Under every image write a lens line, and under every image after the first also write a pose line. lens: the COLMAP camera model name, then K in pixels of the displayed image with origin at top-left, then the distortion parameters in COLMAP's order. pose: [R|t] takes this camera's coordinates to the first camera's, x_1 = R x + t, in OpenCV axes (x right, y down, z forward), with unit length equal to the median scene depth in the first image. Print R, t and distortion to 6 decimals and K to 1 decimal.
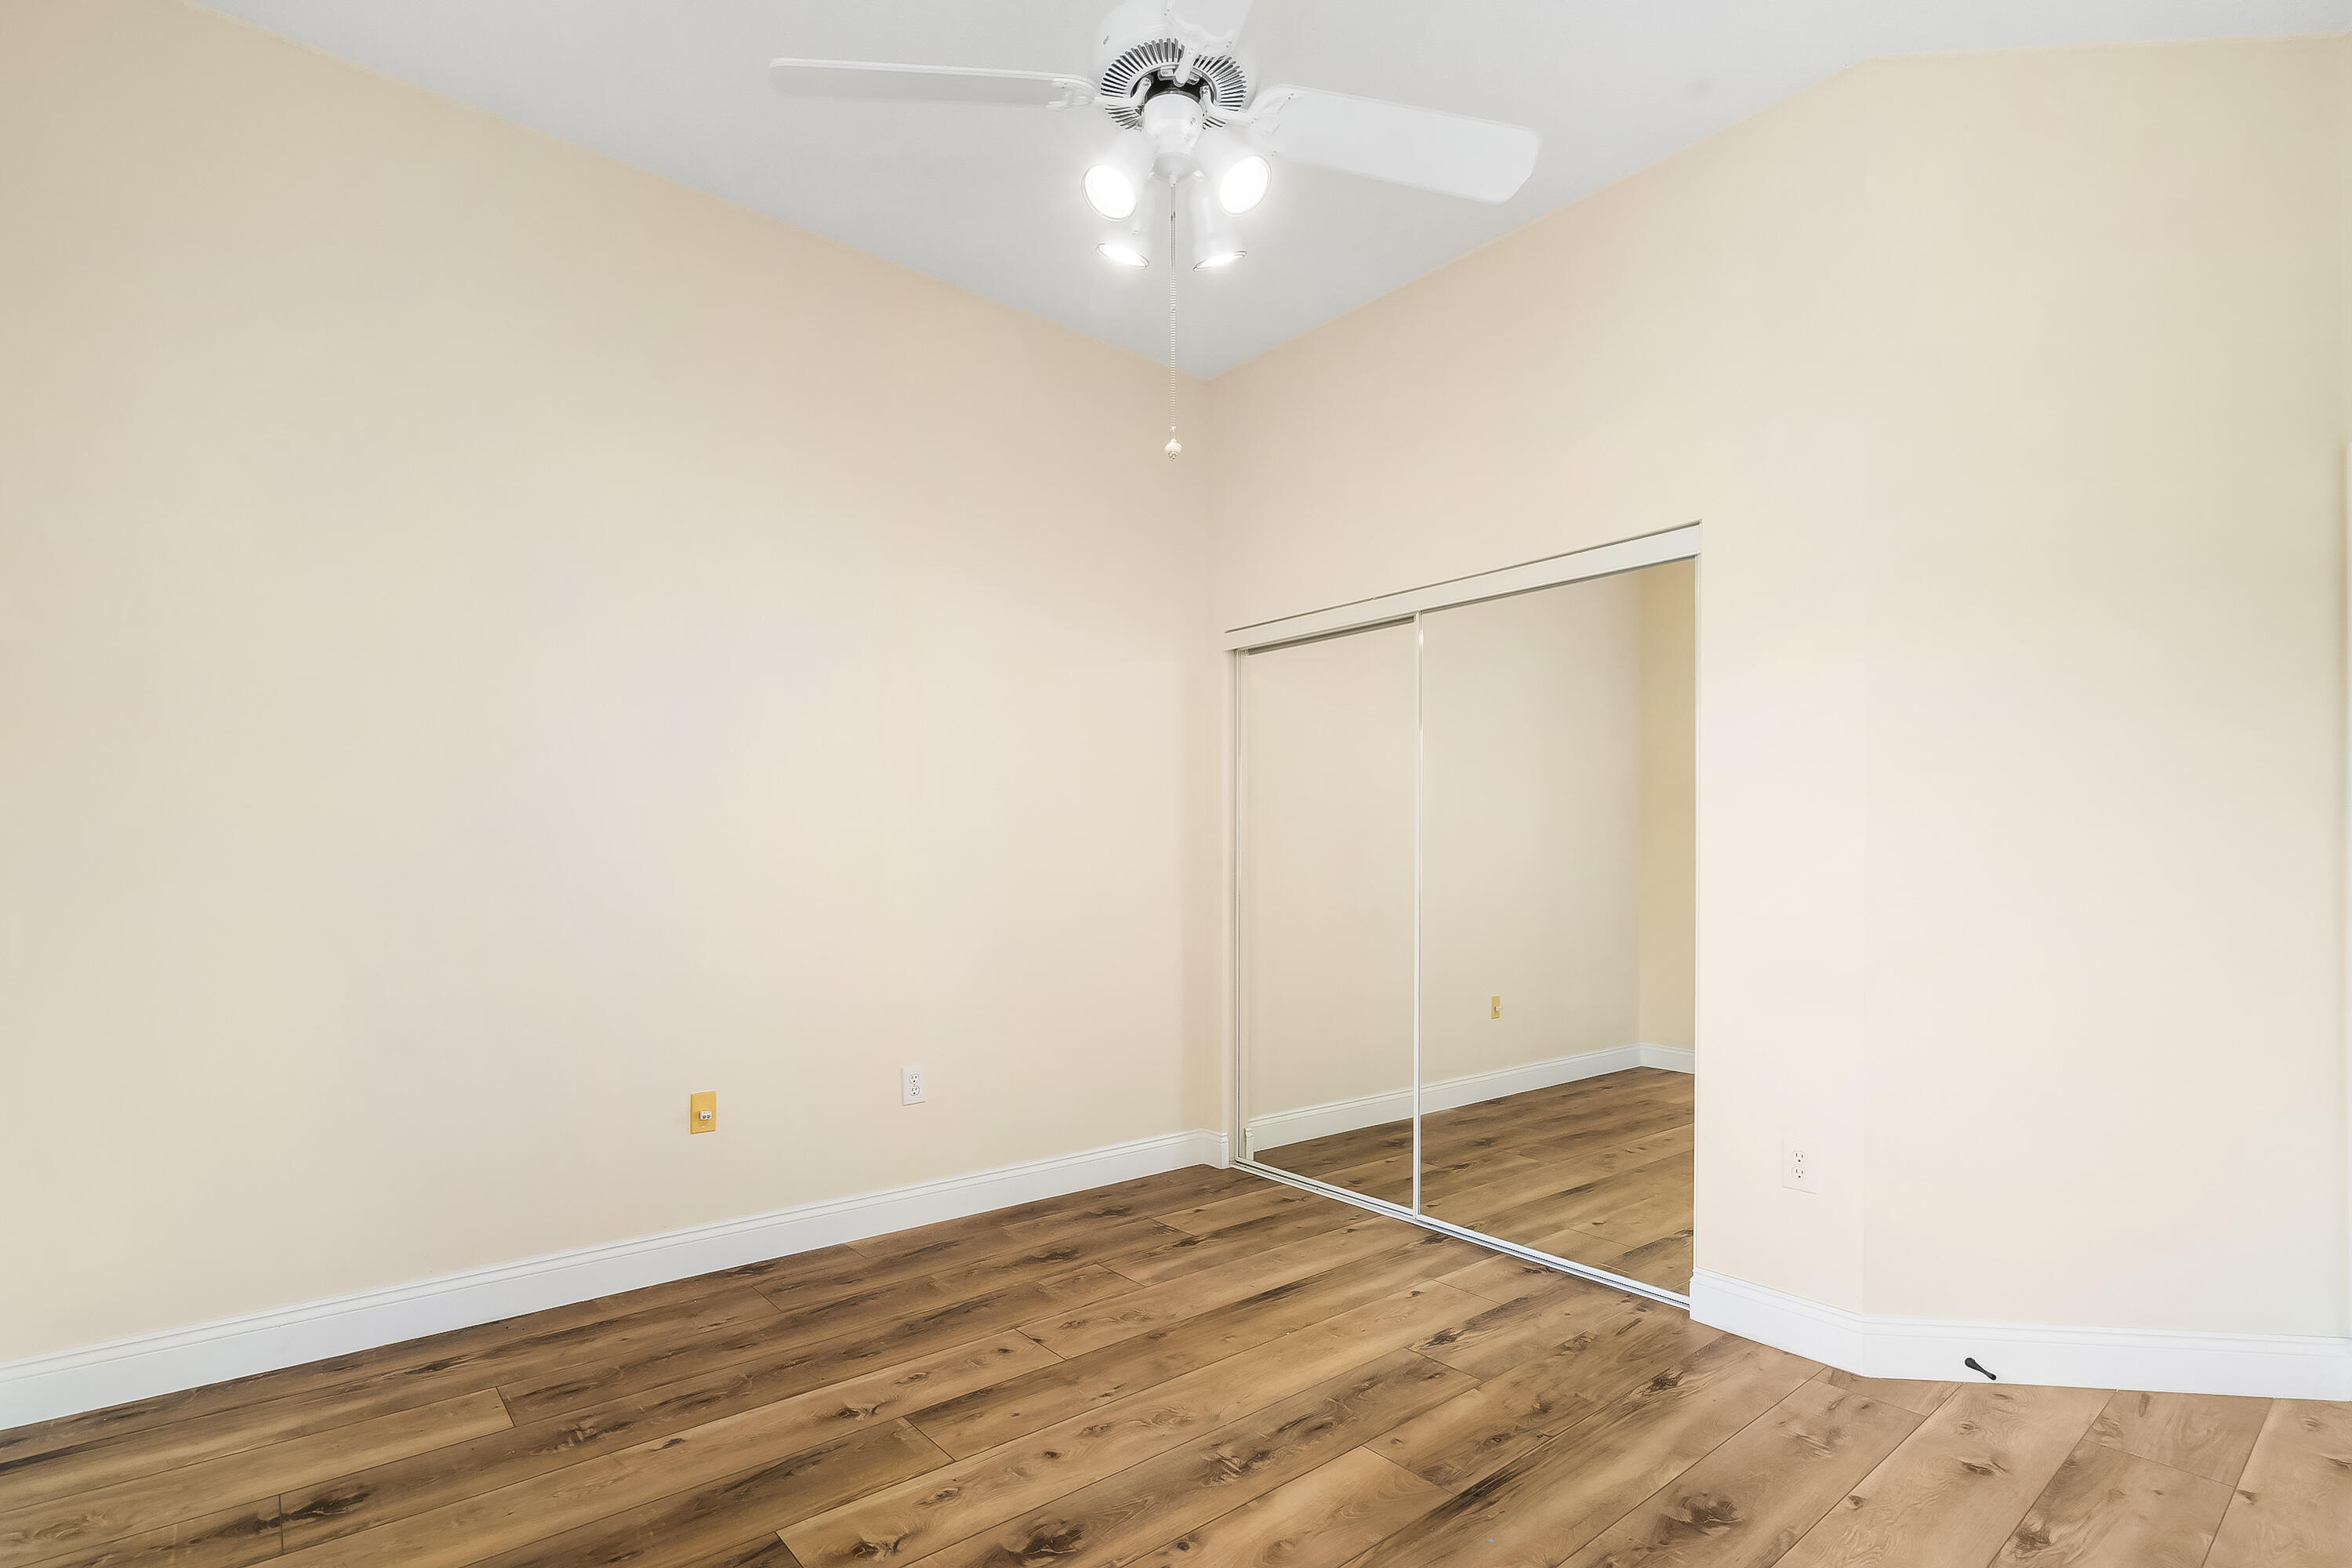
lens RADIAL K [[1088.5, 0, 1173.5], [0, 1088.5, 867.1], [0, 0, 1]] dist [-0.002906, -0.000315]
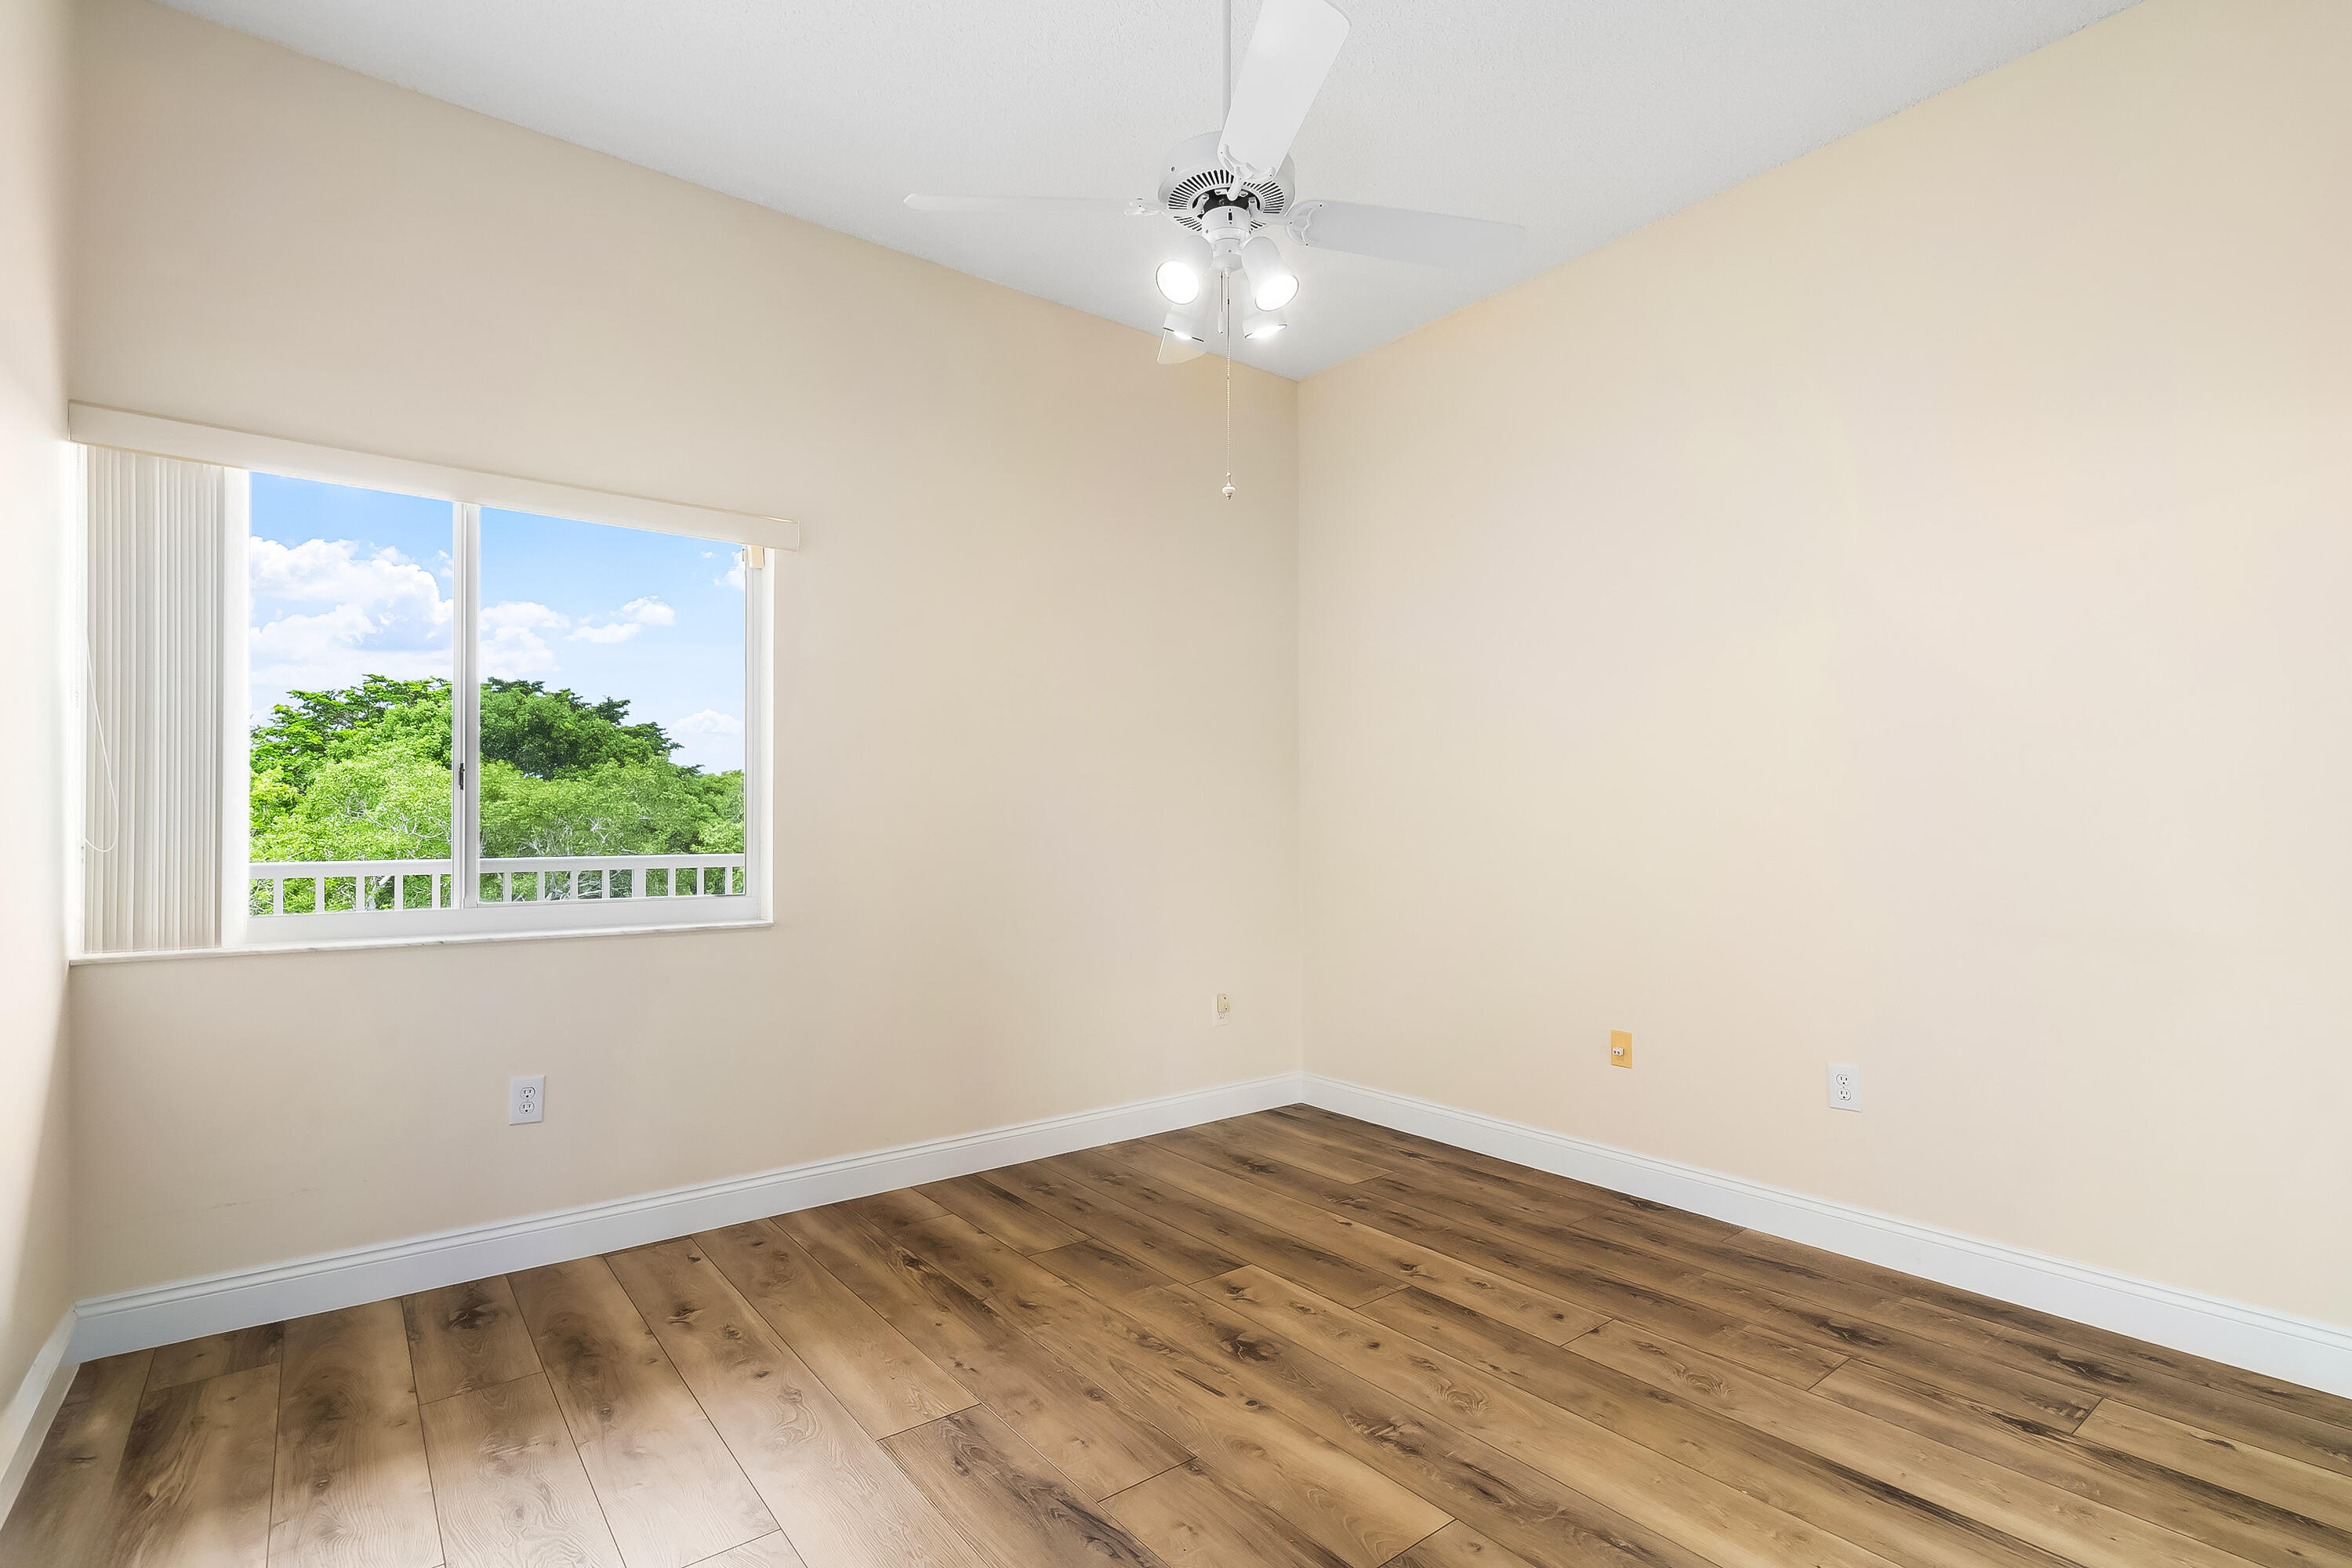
lens RADIAL K [[1101.7, 0, 1174.2], [0, 1101.7, 827.4], [0, 0, 1]] dist [0.002264, 0.000463]
pose [[-0.029460, -0.006419, -0.999545, 0.872239], [-0.001153, 0.999979, -0.006388, 0.003704], [0.999565, 0.000964, -0.029467, 0.682172]]
